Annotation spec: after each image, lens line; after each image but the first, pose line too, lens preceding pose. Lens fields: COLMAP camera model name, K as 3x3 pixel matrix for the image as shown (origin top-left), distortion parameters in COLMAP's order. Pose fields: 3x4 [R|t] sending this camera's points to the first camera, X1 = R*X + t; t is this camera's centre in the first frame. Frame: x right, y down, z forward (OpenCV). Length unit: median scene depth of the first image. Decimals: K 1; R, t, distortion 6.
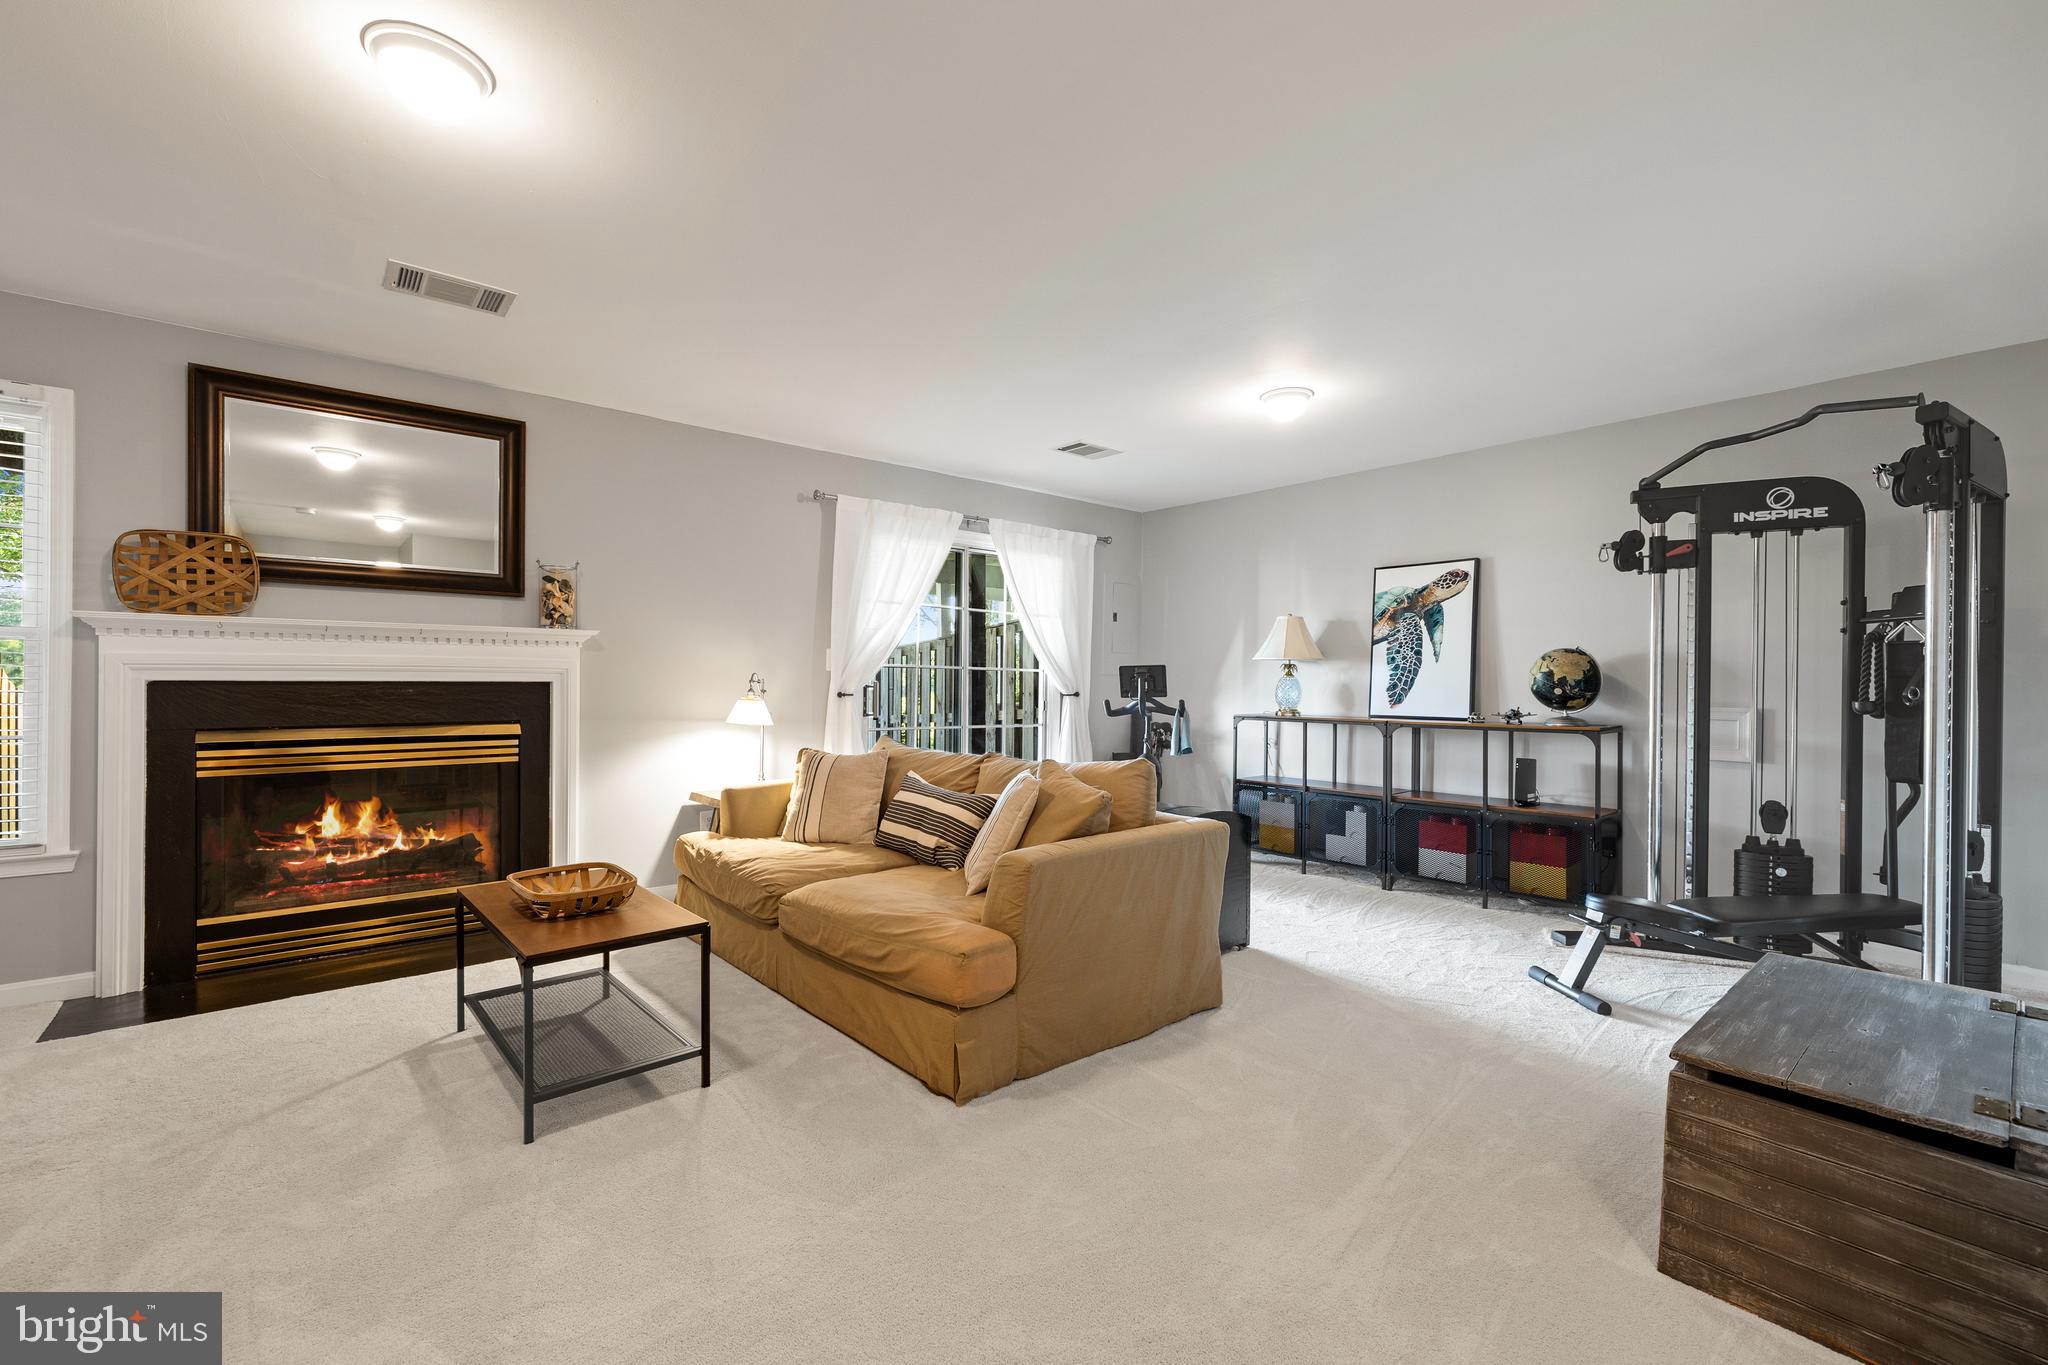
lens RADIAL K [[863.4, 0, 1022.4], [0, 863.4, 697.6], [0, 0, 1]] dist [-0.001319, 0.000582]
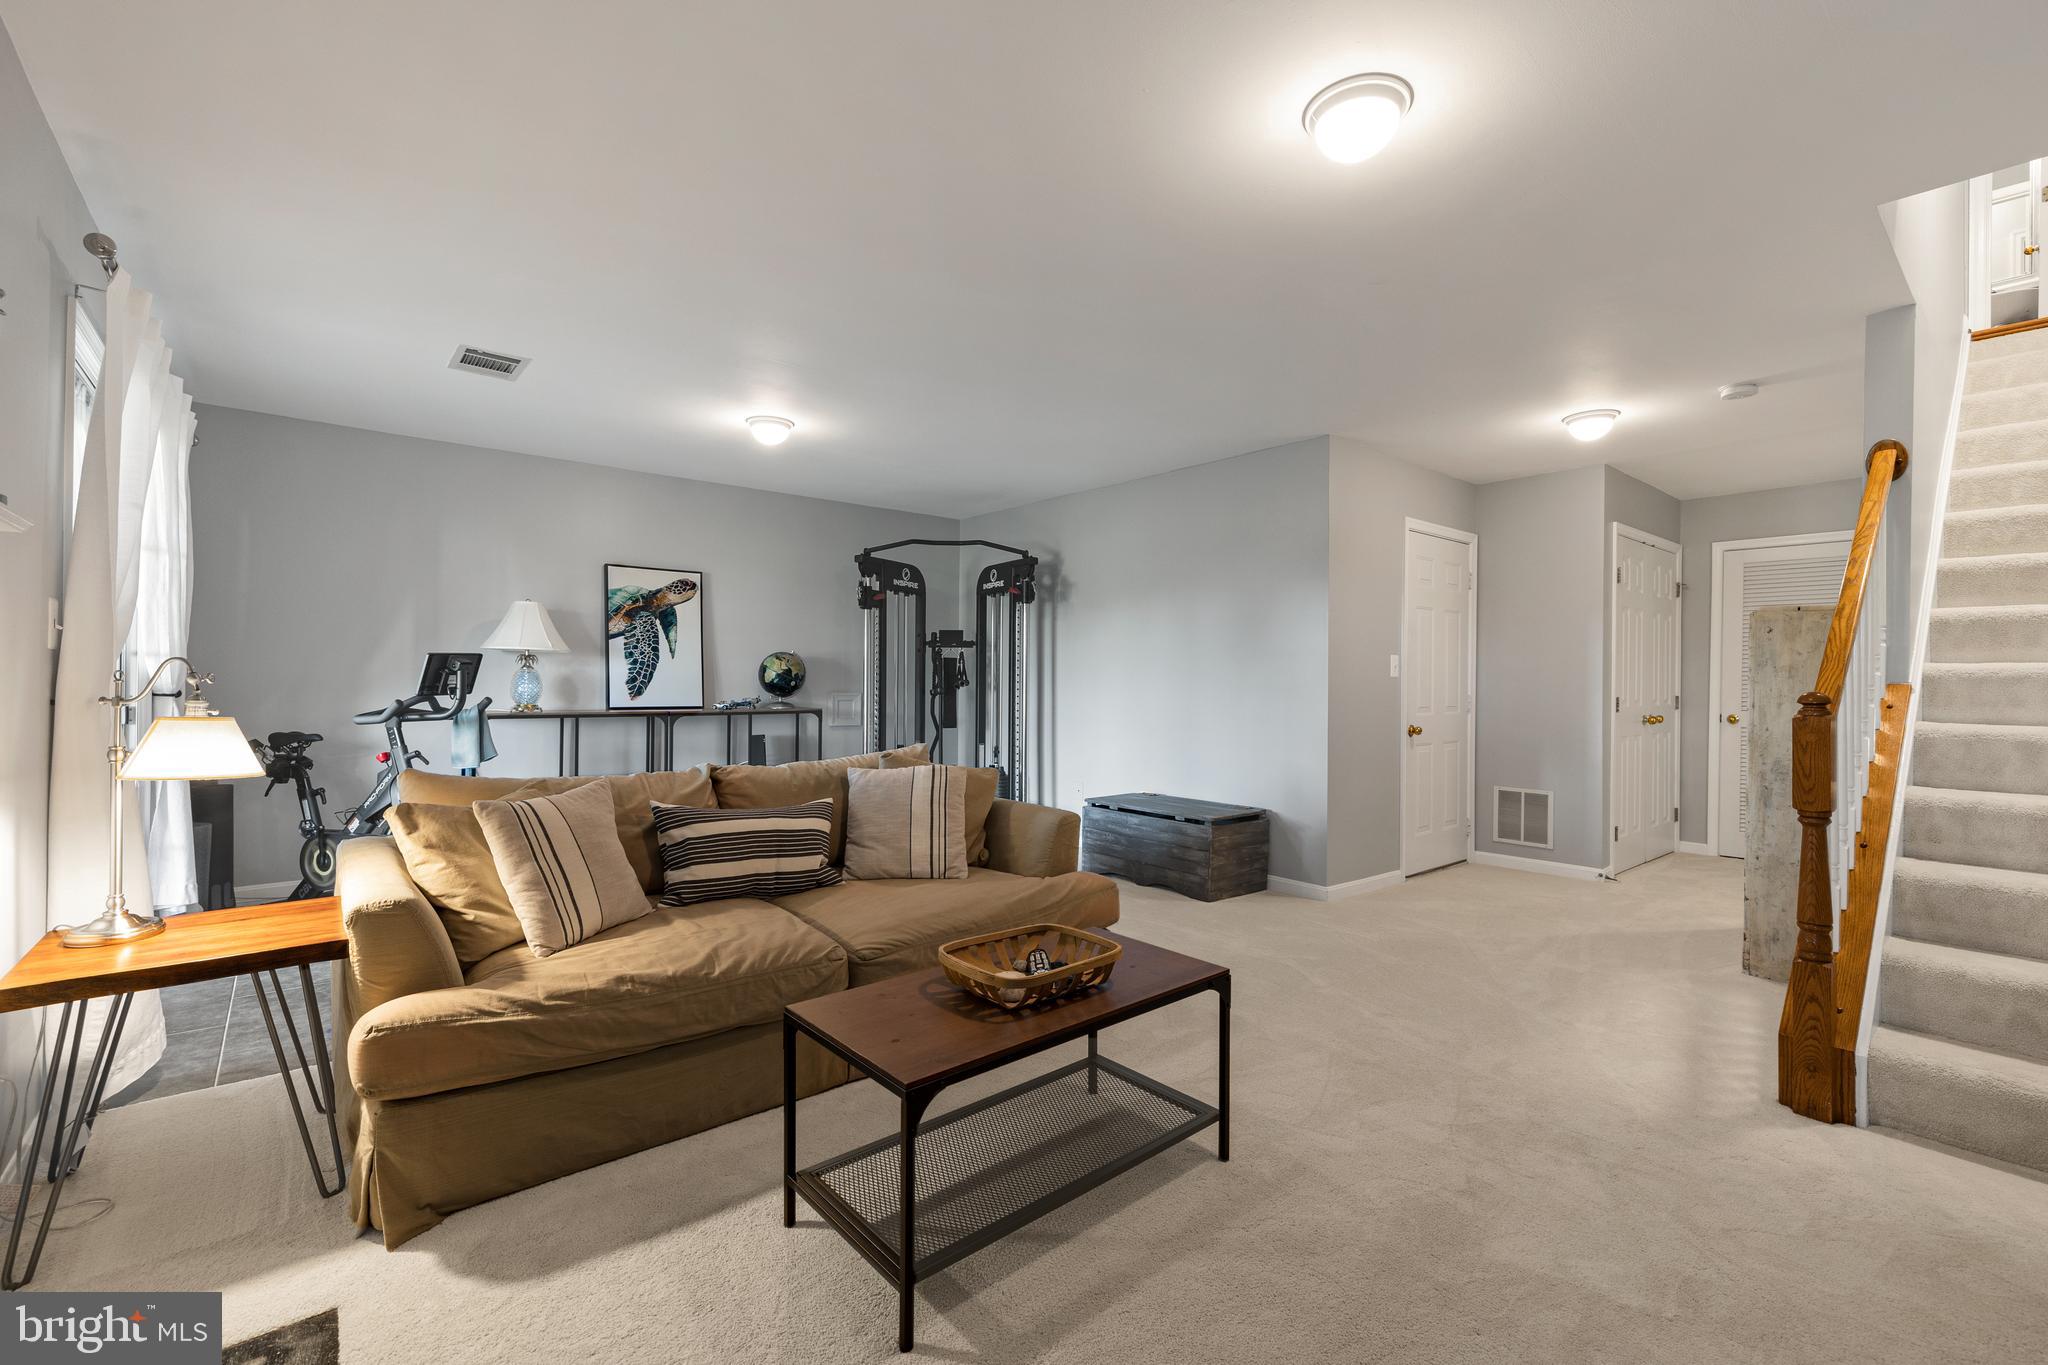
lens RADIAL K [[885.6, 0, 1025.9], [0, 885.6, 689.2], [0, 0, 1]] dist [0.000687, 0.000047]
pose [[0.002946, -0.014618, 0.999889, -0.794580], [0.007014, 0.999869, 0.014597, -0.016419], [-0.999971, 0.006971, 0.003048, 0.617848]]
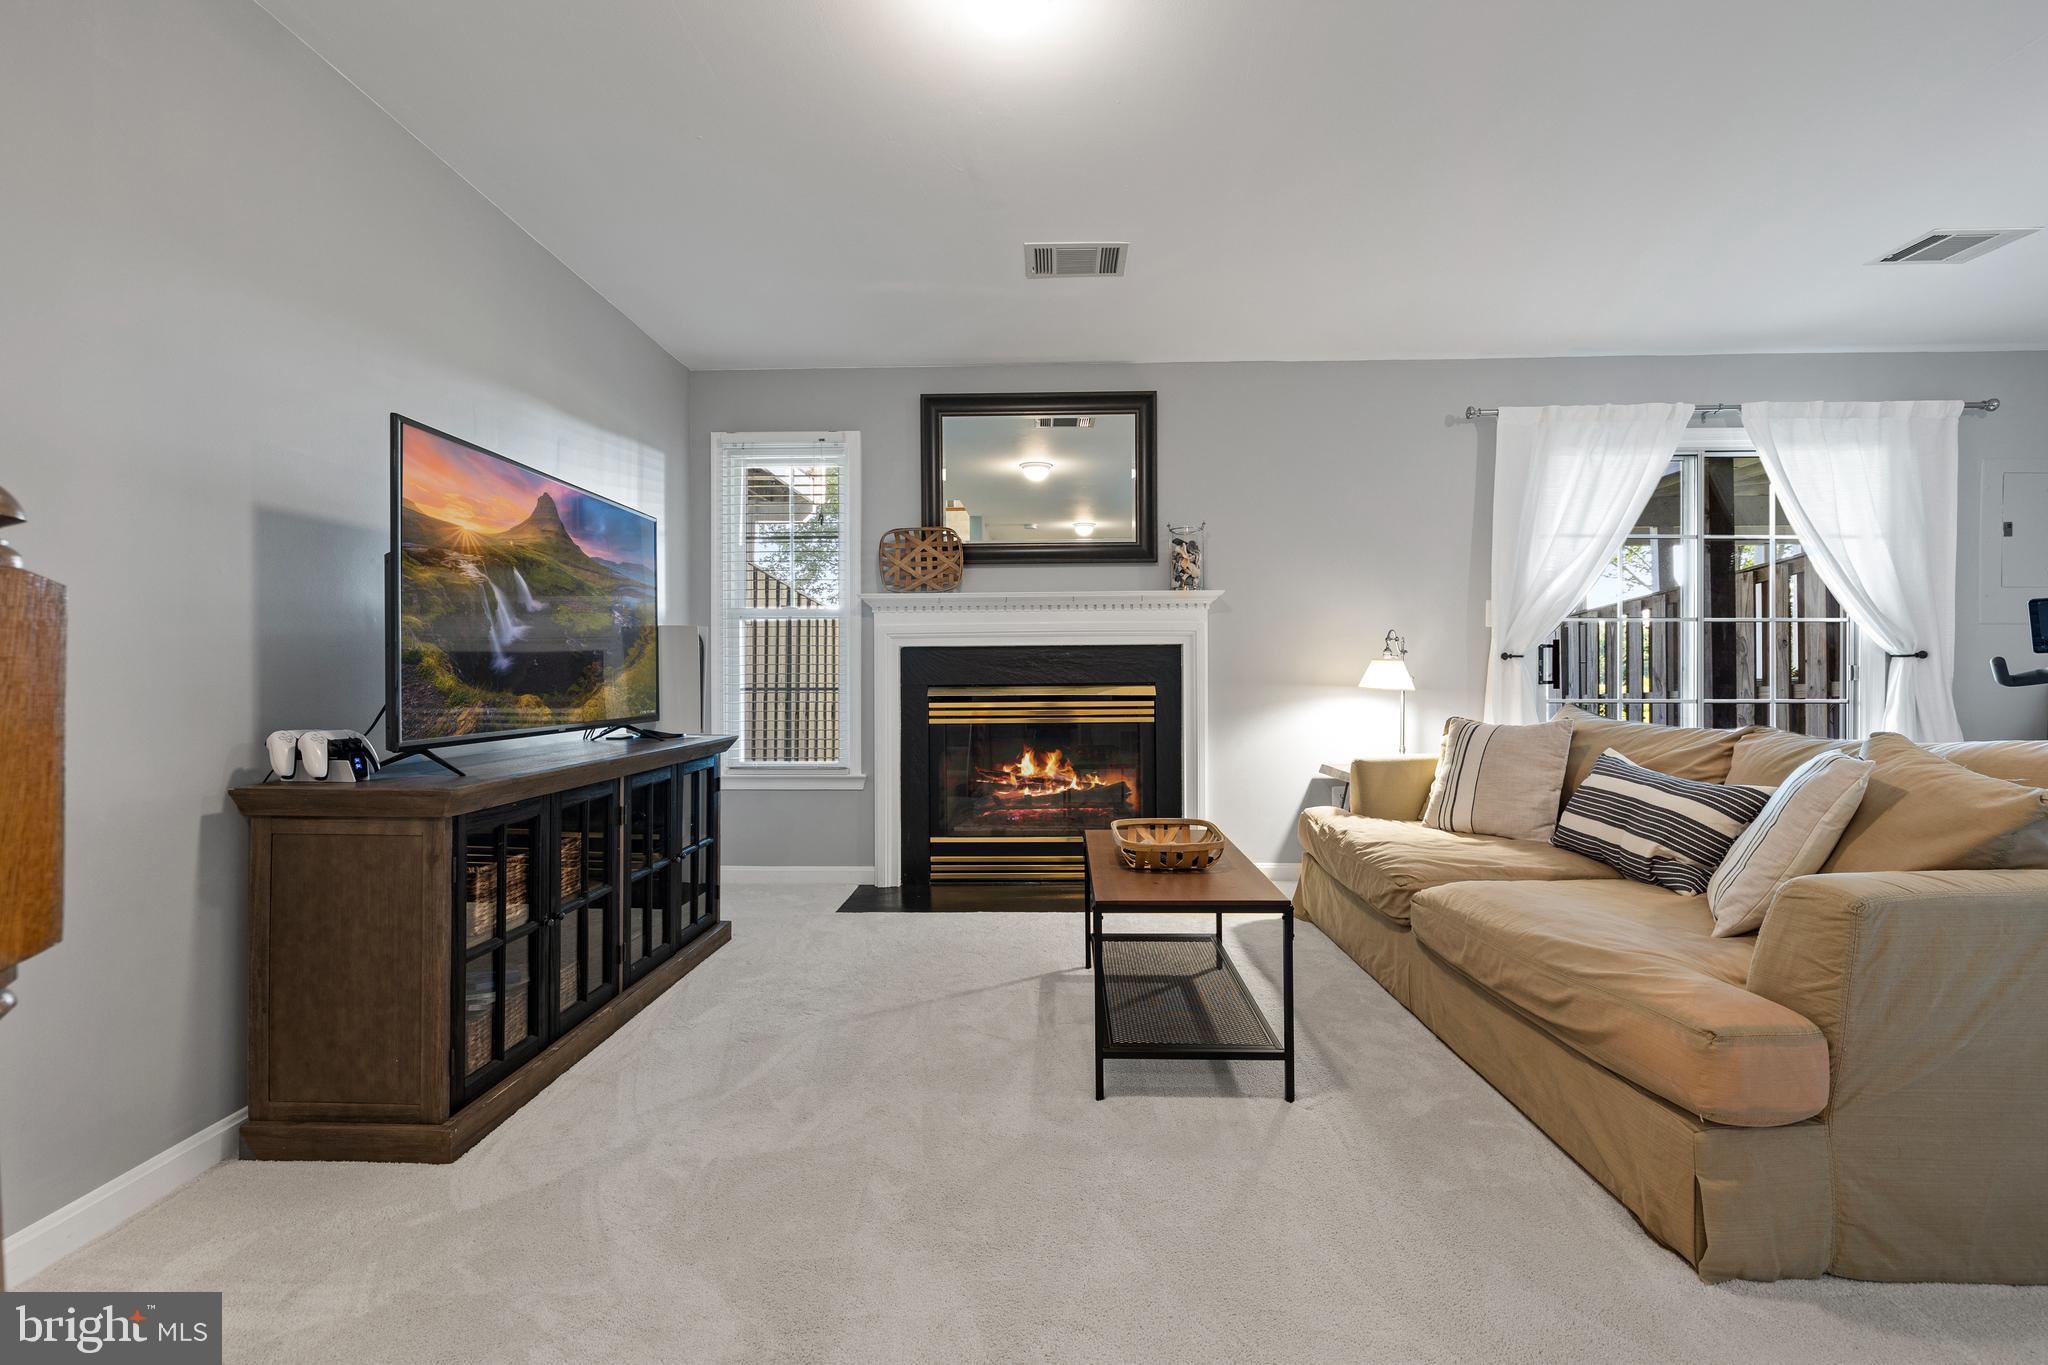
lens RADIAL K [[863.4, 0, 1020.4], [0, 863.4, 669.8], [0, 0, 1]] dist [-0.001319, 0.000582]
pose [[0.744267, -0.011388, -0.667785, -0.011952], [-0.000438, 0.999846, -0.017539, 0.029438], [0.667882, 0.013346, 0.744148, 0.121797]]
